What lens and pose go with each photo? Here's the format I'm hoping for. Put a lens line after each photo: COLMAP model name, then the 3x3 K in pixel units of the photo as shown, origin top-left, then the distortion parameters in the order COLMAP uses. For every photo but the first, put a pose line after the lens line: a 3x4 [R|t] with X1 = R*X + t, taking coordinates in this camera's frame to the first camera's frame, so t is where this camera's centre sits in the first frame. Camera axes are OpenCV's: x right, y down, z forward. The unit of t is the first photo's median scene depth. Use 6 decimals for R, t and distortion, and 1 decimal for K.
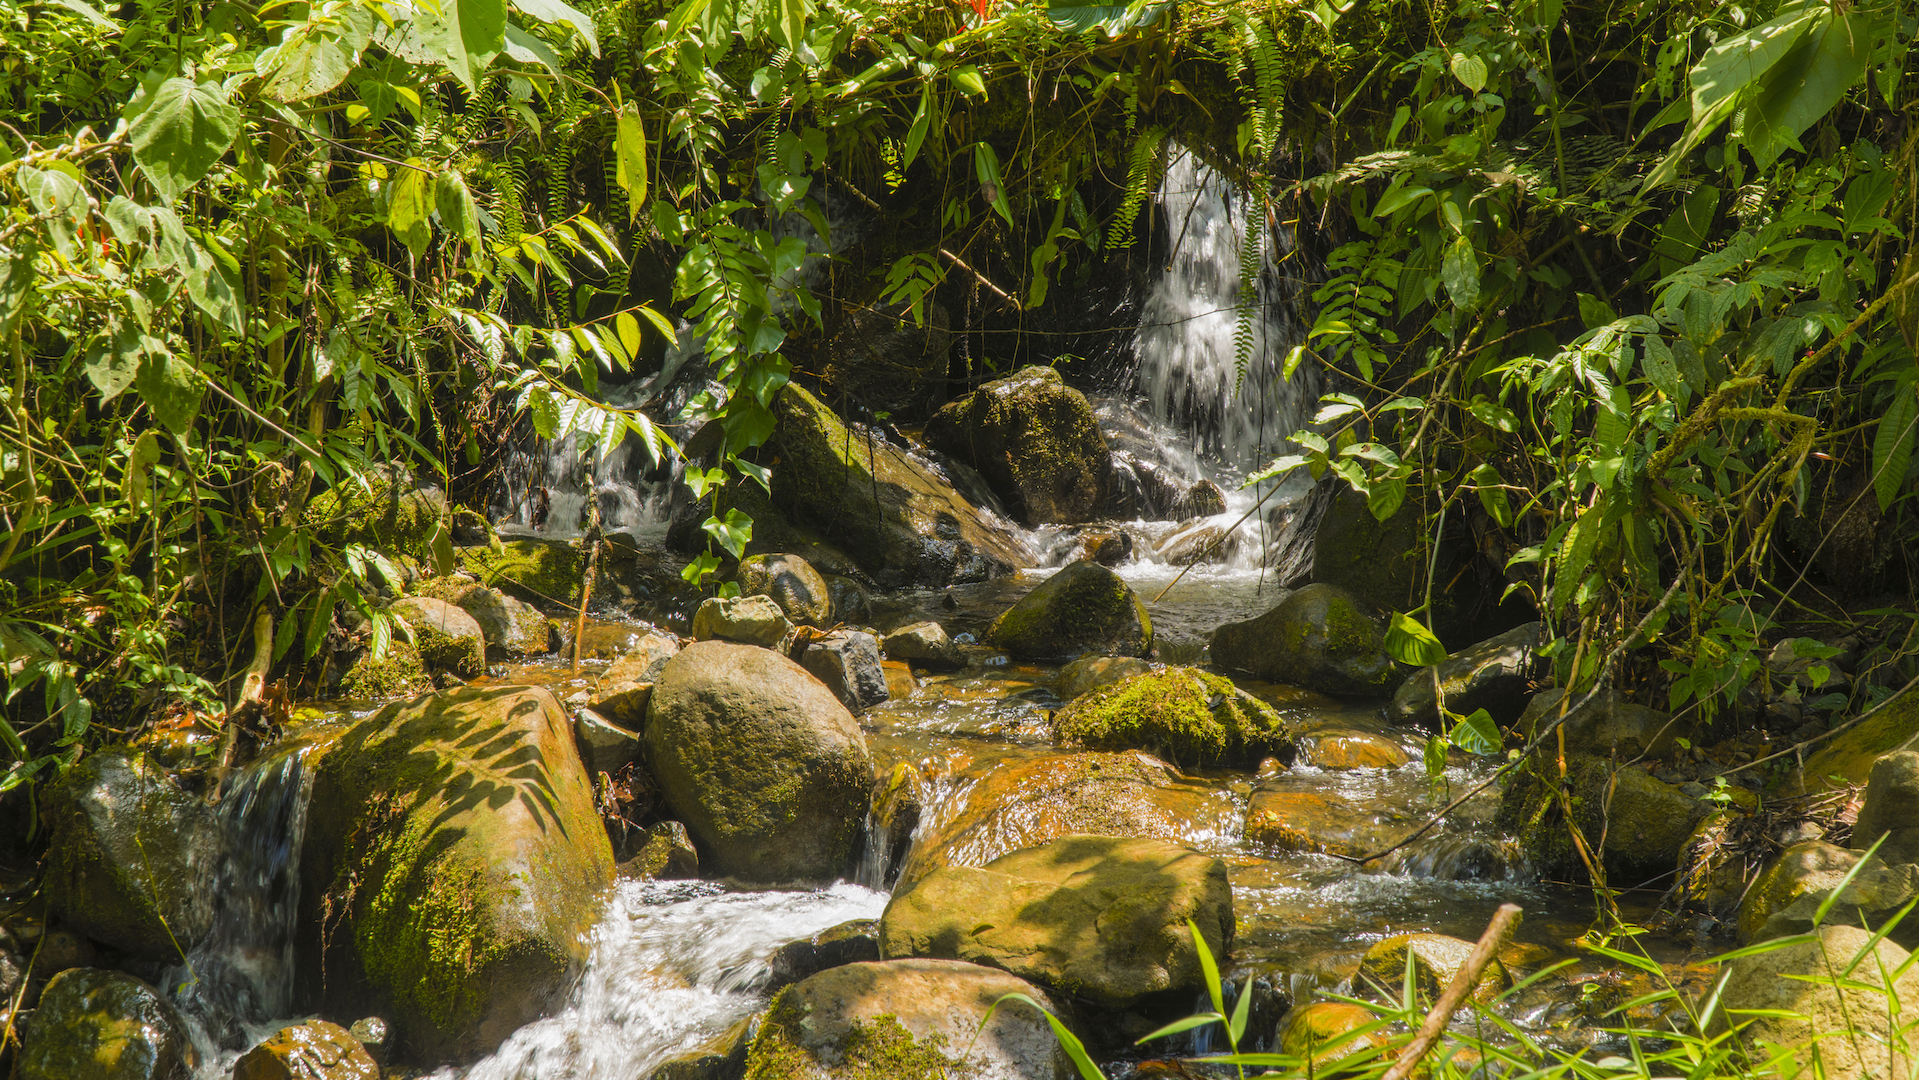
lens RADIAL K [[3140.7, 0, 959.5], [0, 3140.7, 540.0], [0, 0, 1]] dist [0.136149, 0.025938]
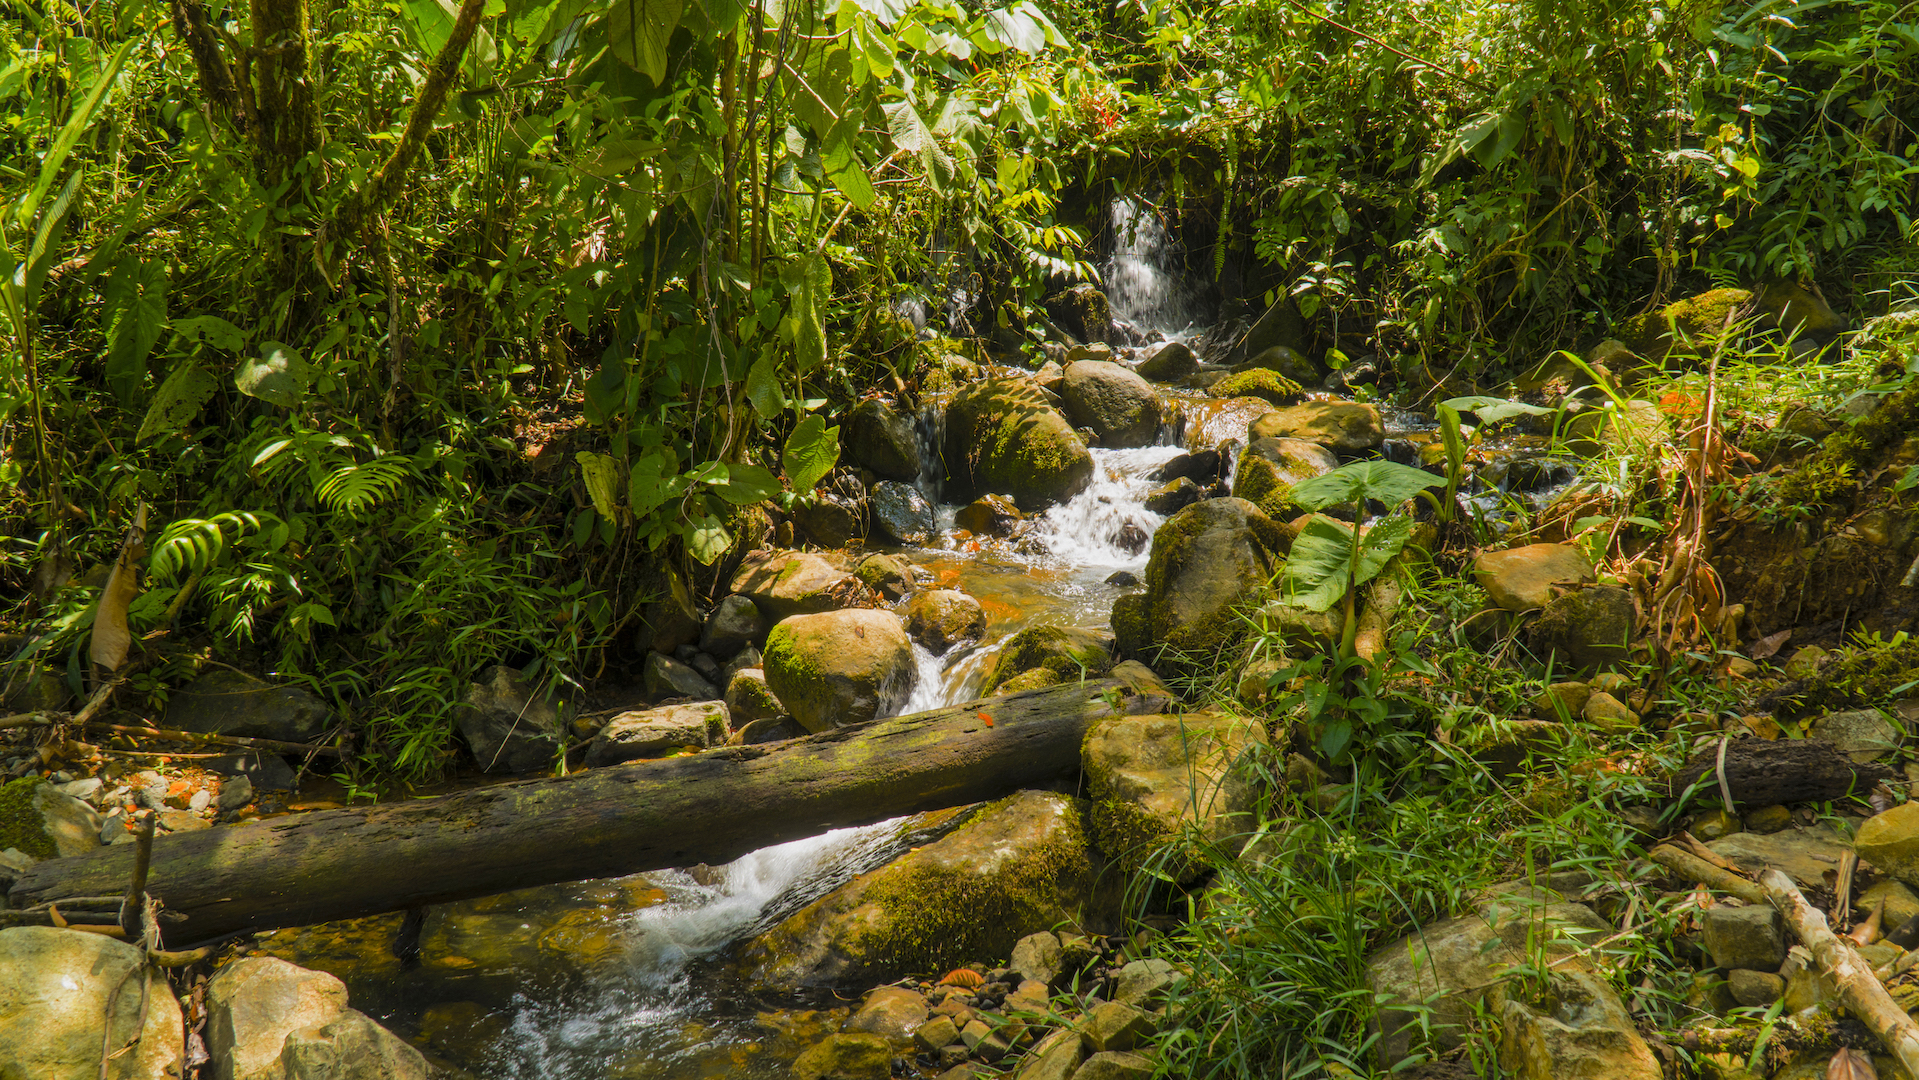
lens RADIAL K [[1552.0, 0, 959.5], [0, 1552.0, 540.0], [0, 0, 1]] dist [0.004134, 0.000093]
pose [[0.977227, -0.033645, 0.209512, -0.452774], [0.025826, 0.998868, 0.039945, 0.126948], [-0.210619, -0.033624, 0.976990, -0.205107]]
